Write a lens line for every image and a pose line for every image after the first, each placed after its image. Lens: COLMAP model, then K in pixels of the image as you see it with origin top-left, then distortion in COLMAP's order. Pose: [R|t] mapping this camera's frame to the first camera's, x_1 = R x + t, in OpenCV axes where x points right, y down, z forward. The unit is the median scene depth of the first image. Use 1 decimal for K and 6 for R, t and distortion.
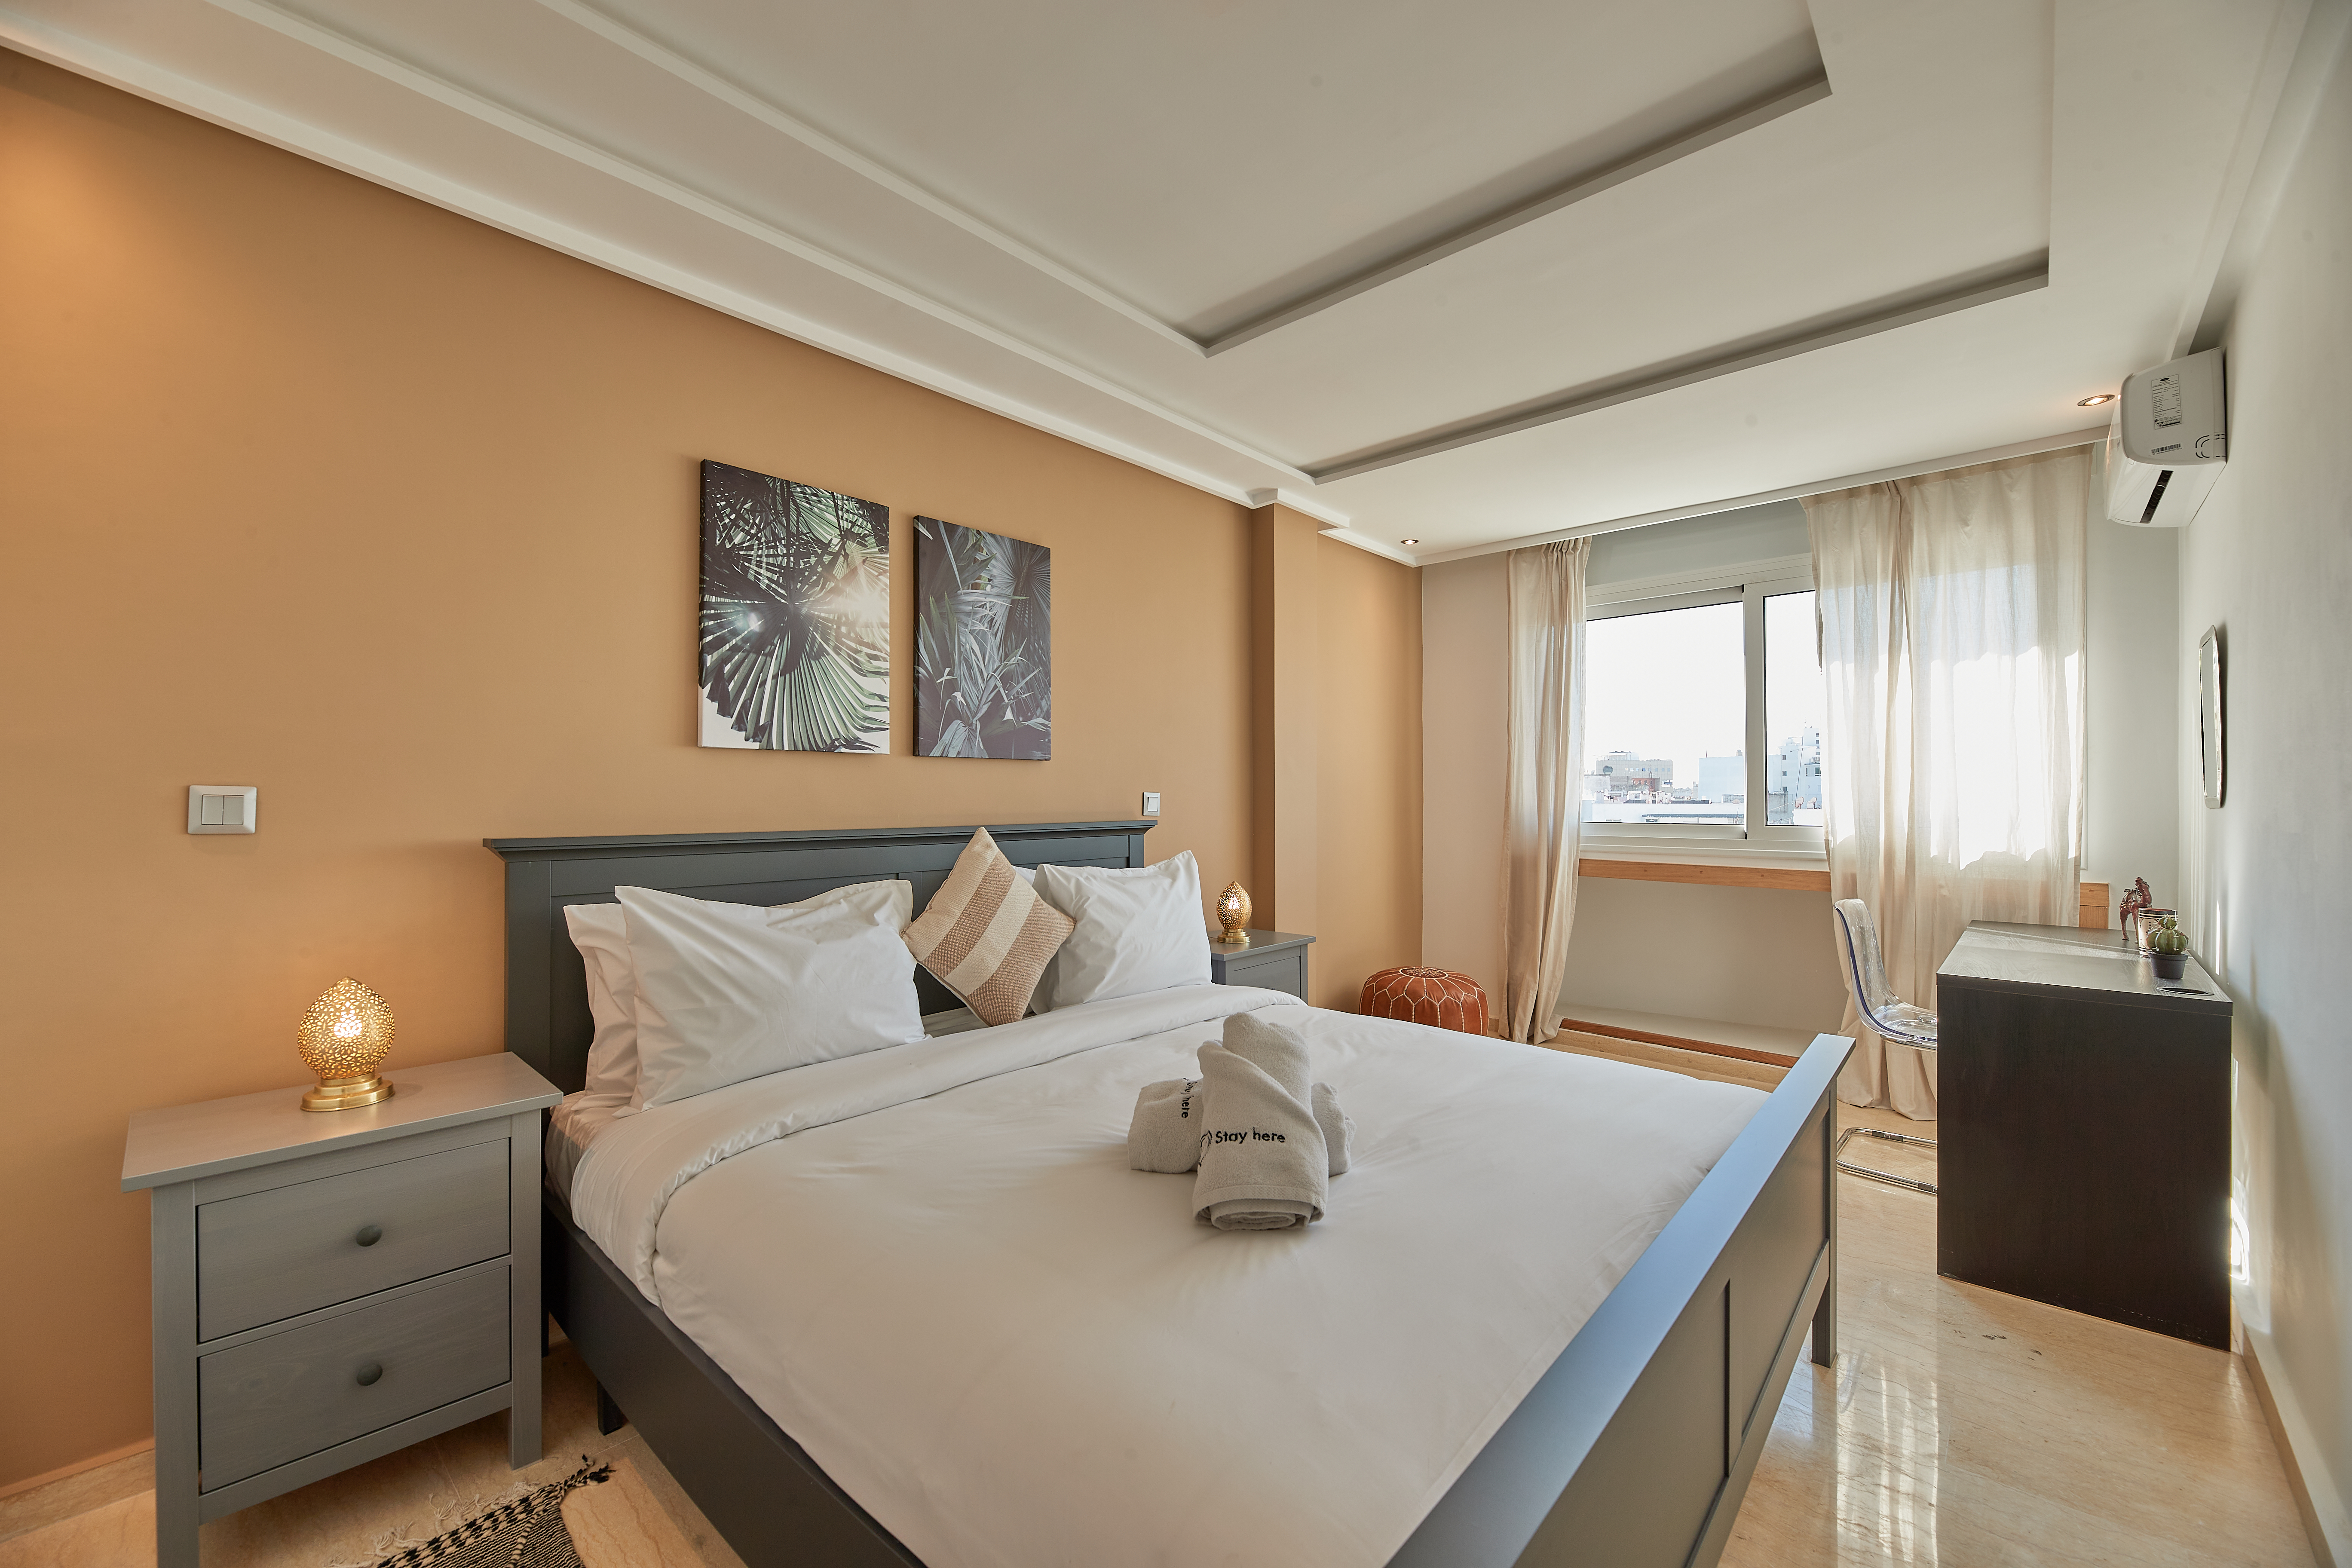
lens RADIAL K [[937.4, 0, 1169.8], [0, 937.4, 793.2], [0, 0, 1]] dist [0.000885, -0.005564]
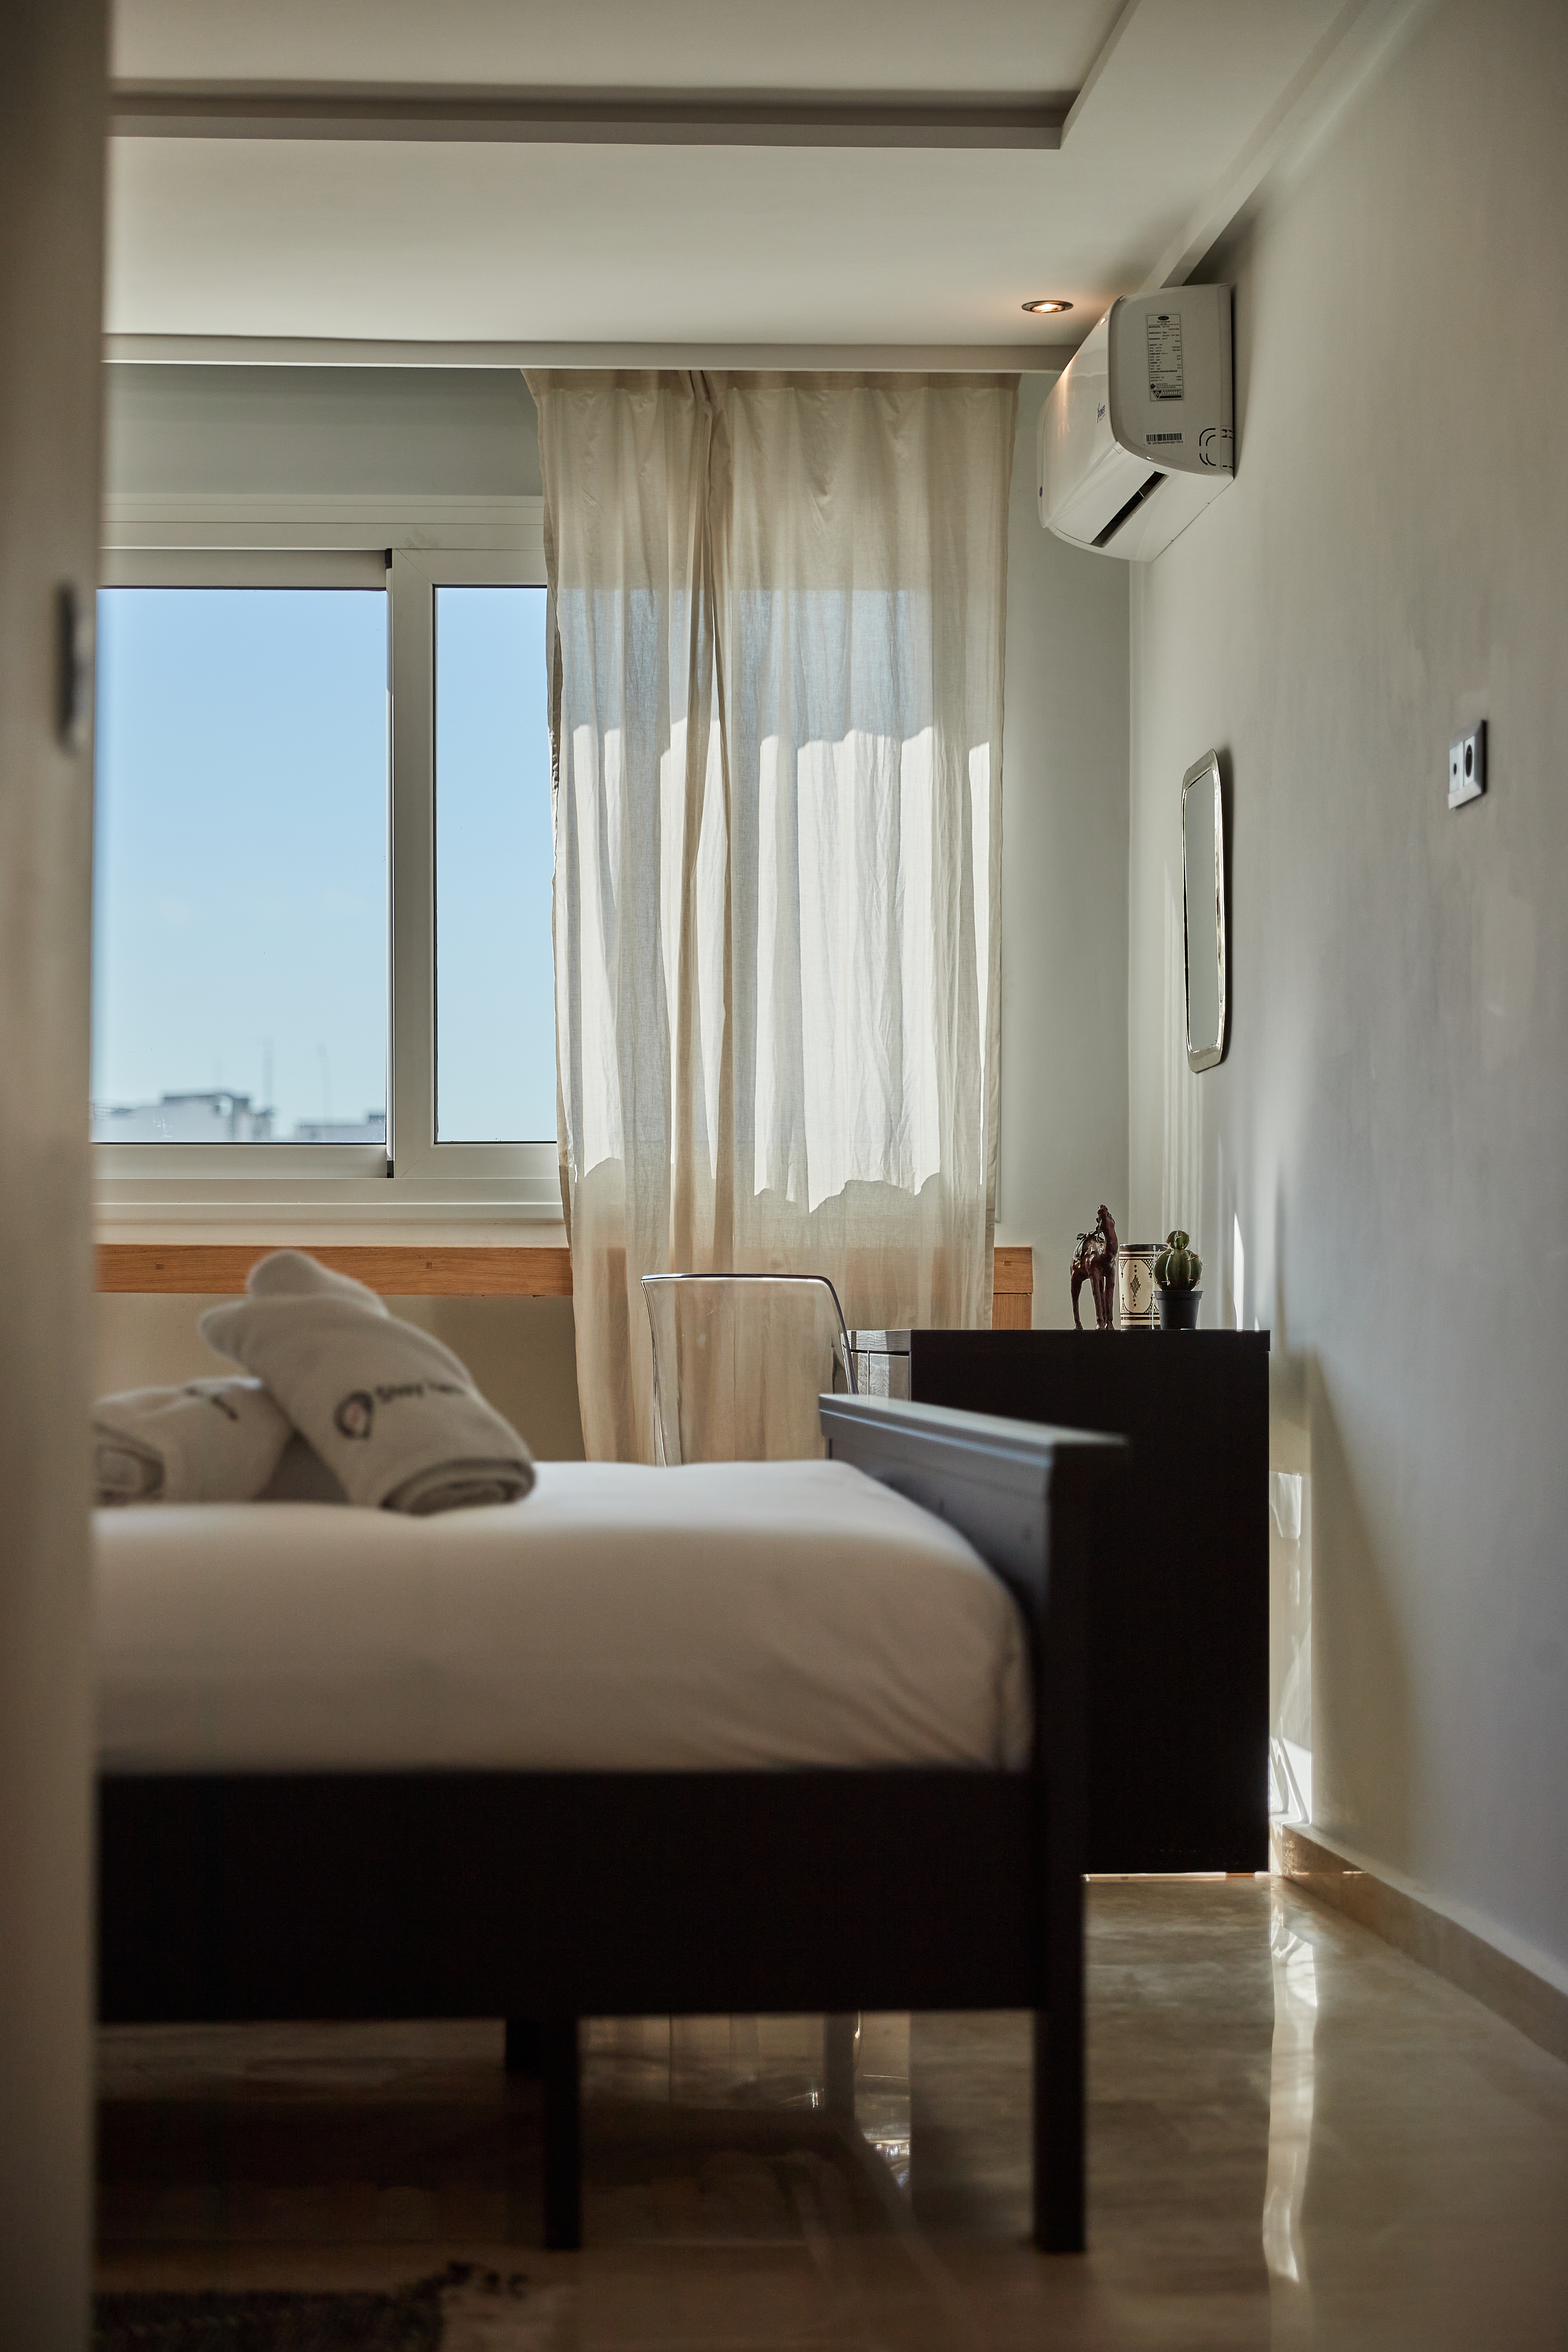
lens RADIAL K [[4471.1, 0, 784.0], [0, 4471.1, 1176.0], [0, 0, 1]] dist [-0.043895, -0.052549]
pose [[0.682147, 0.022506, 0.730869, -0.788695], [-0.002779, 0.999599, -0.028187, 0.119300], [-0.731210, 0.017197, 0.681936, -0.507163]]
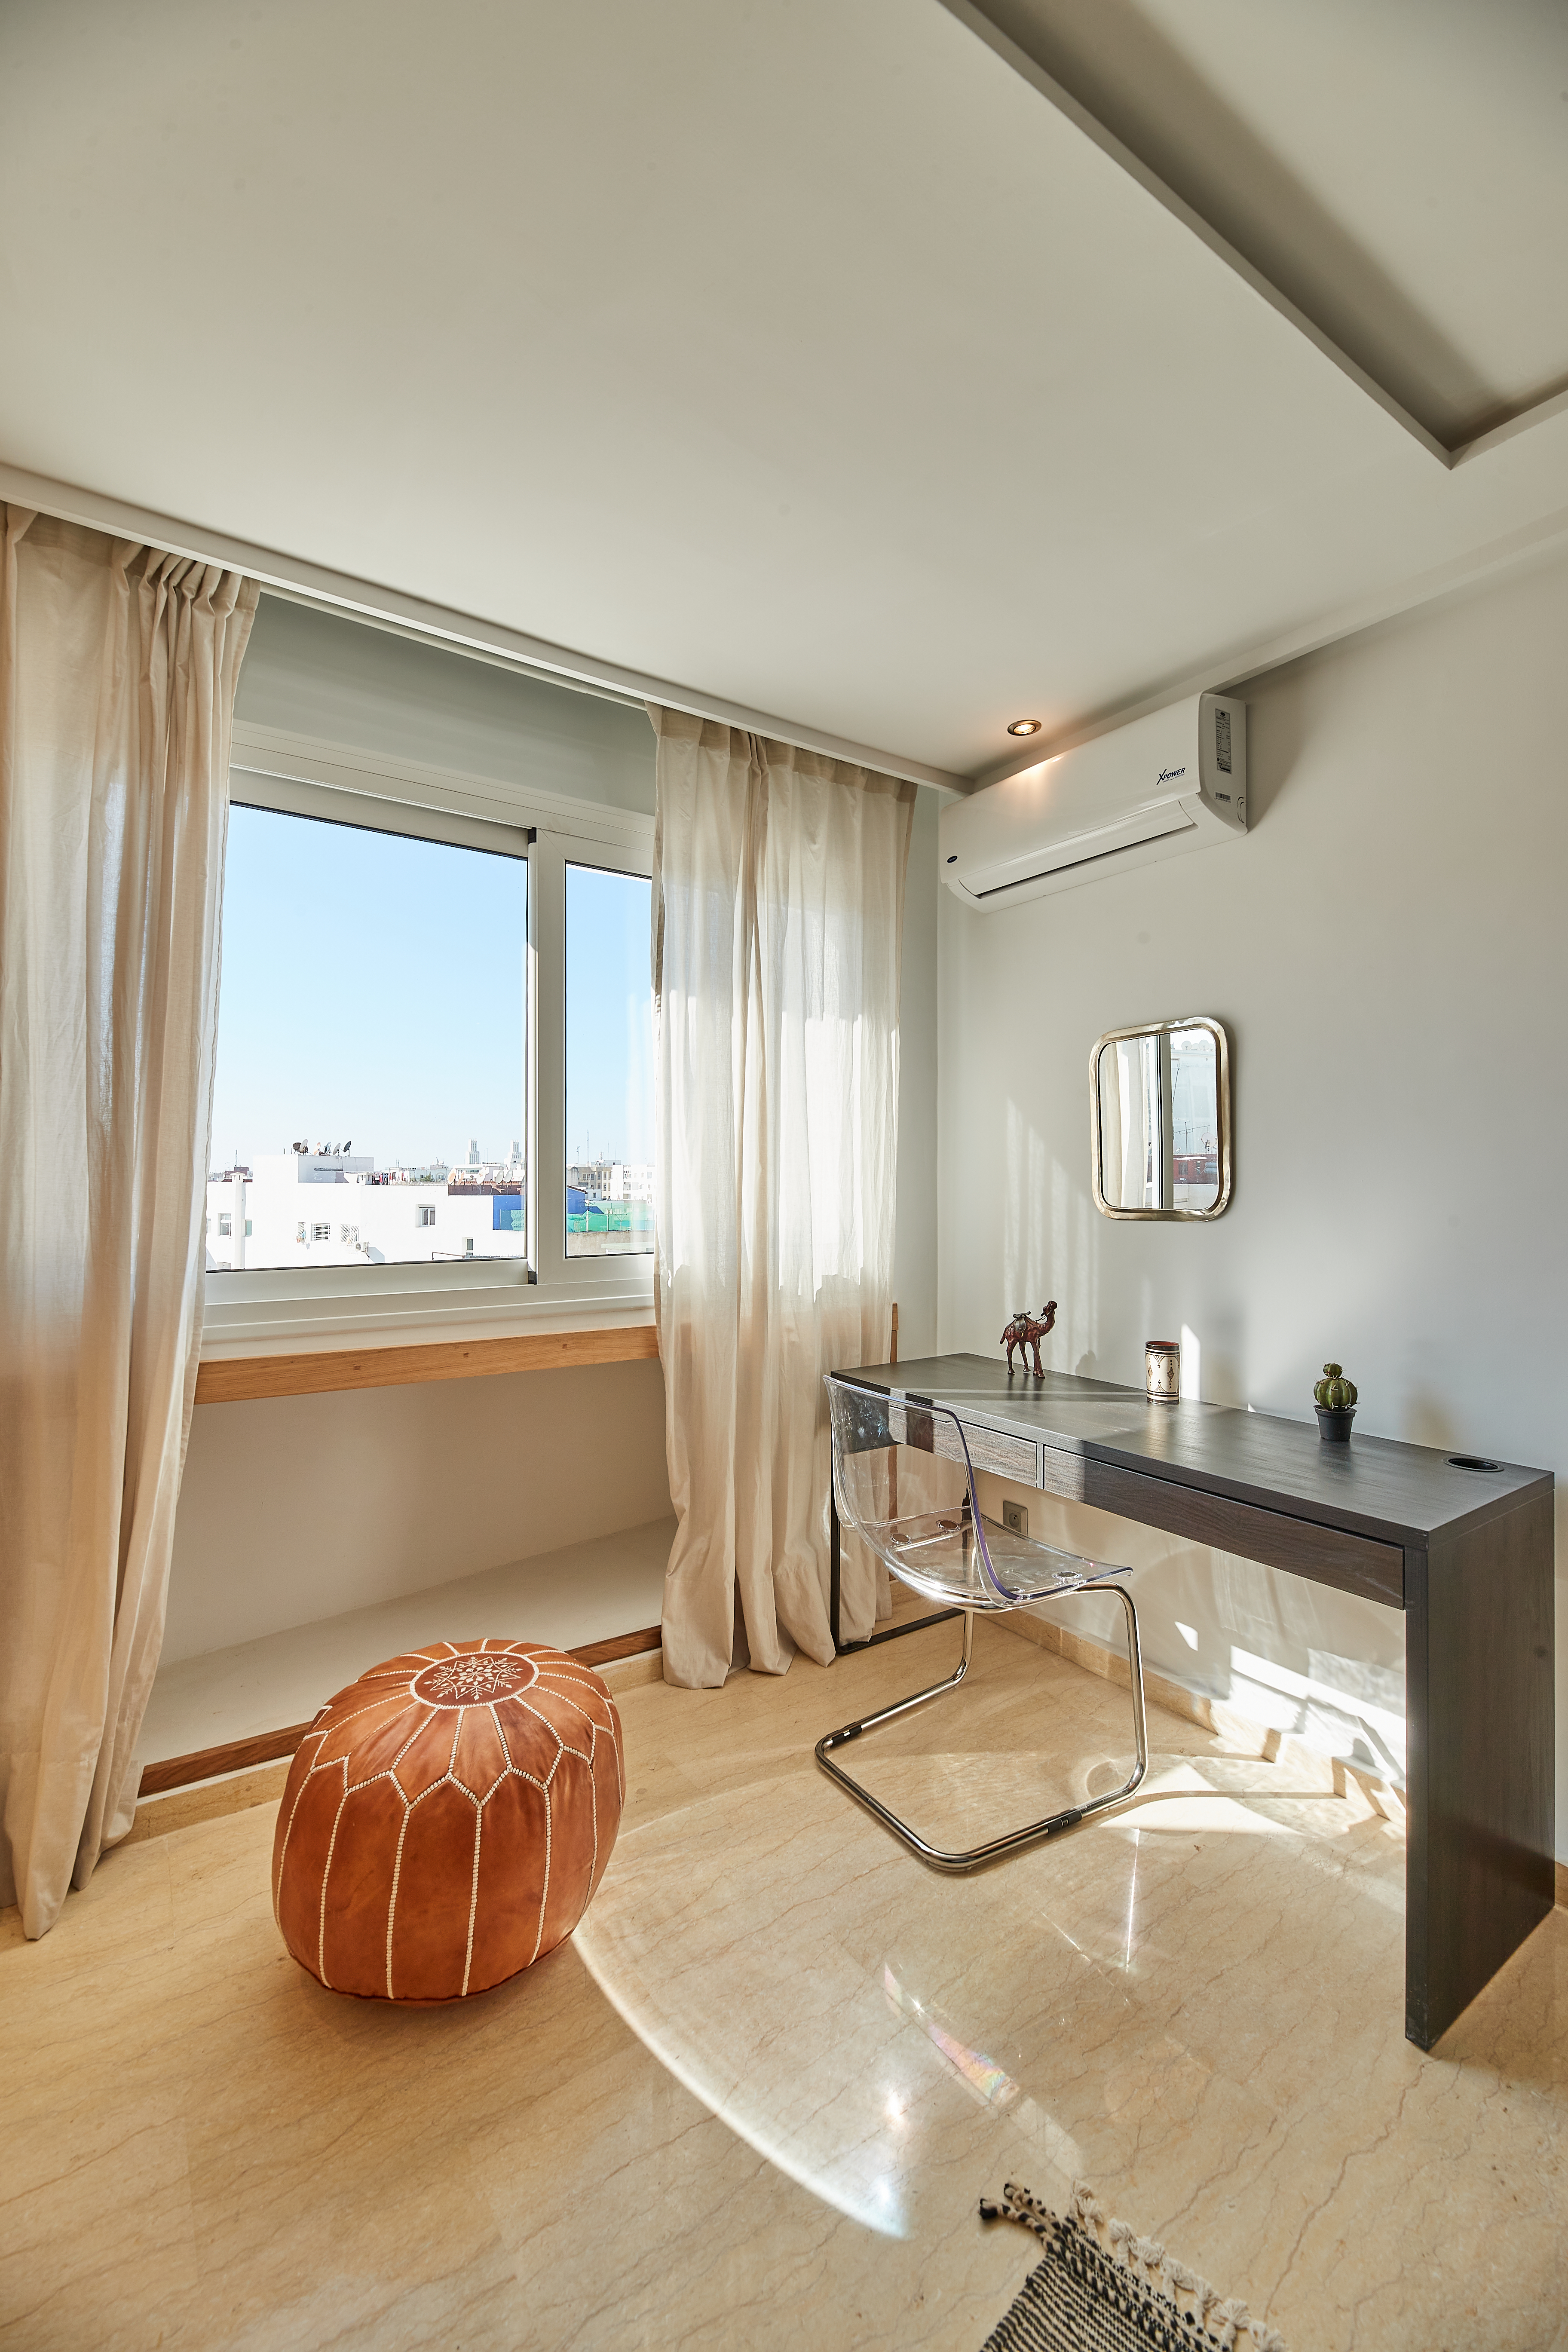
lens RADIAL K [[937.4, 0, 784.0], [0, 937.4, 1176.0], [0, 0, 1]] dist [0.000885, -0.005564]
pose [[0.212781, 0.007218, 0.977073, 0.115663], [-0.004701, 0.999969, -0.006364, -0.014433], [-0.977089, -0.003239, 0.212808, 0.858966]]
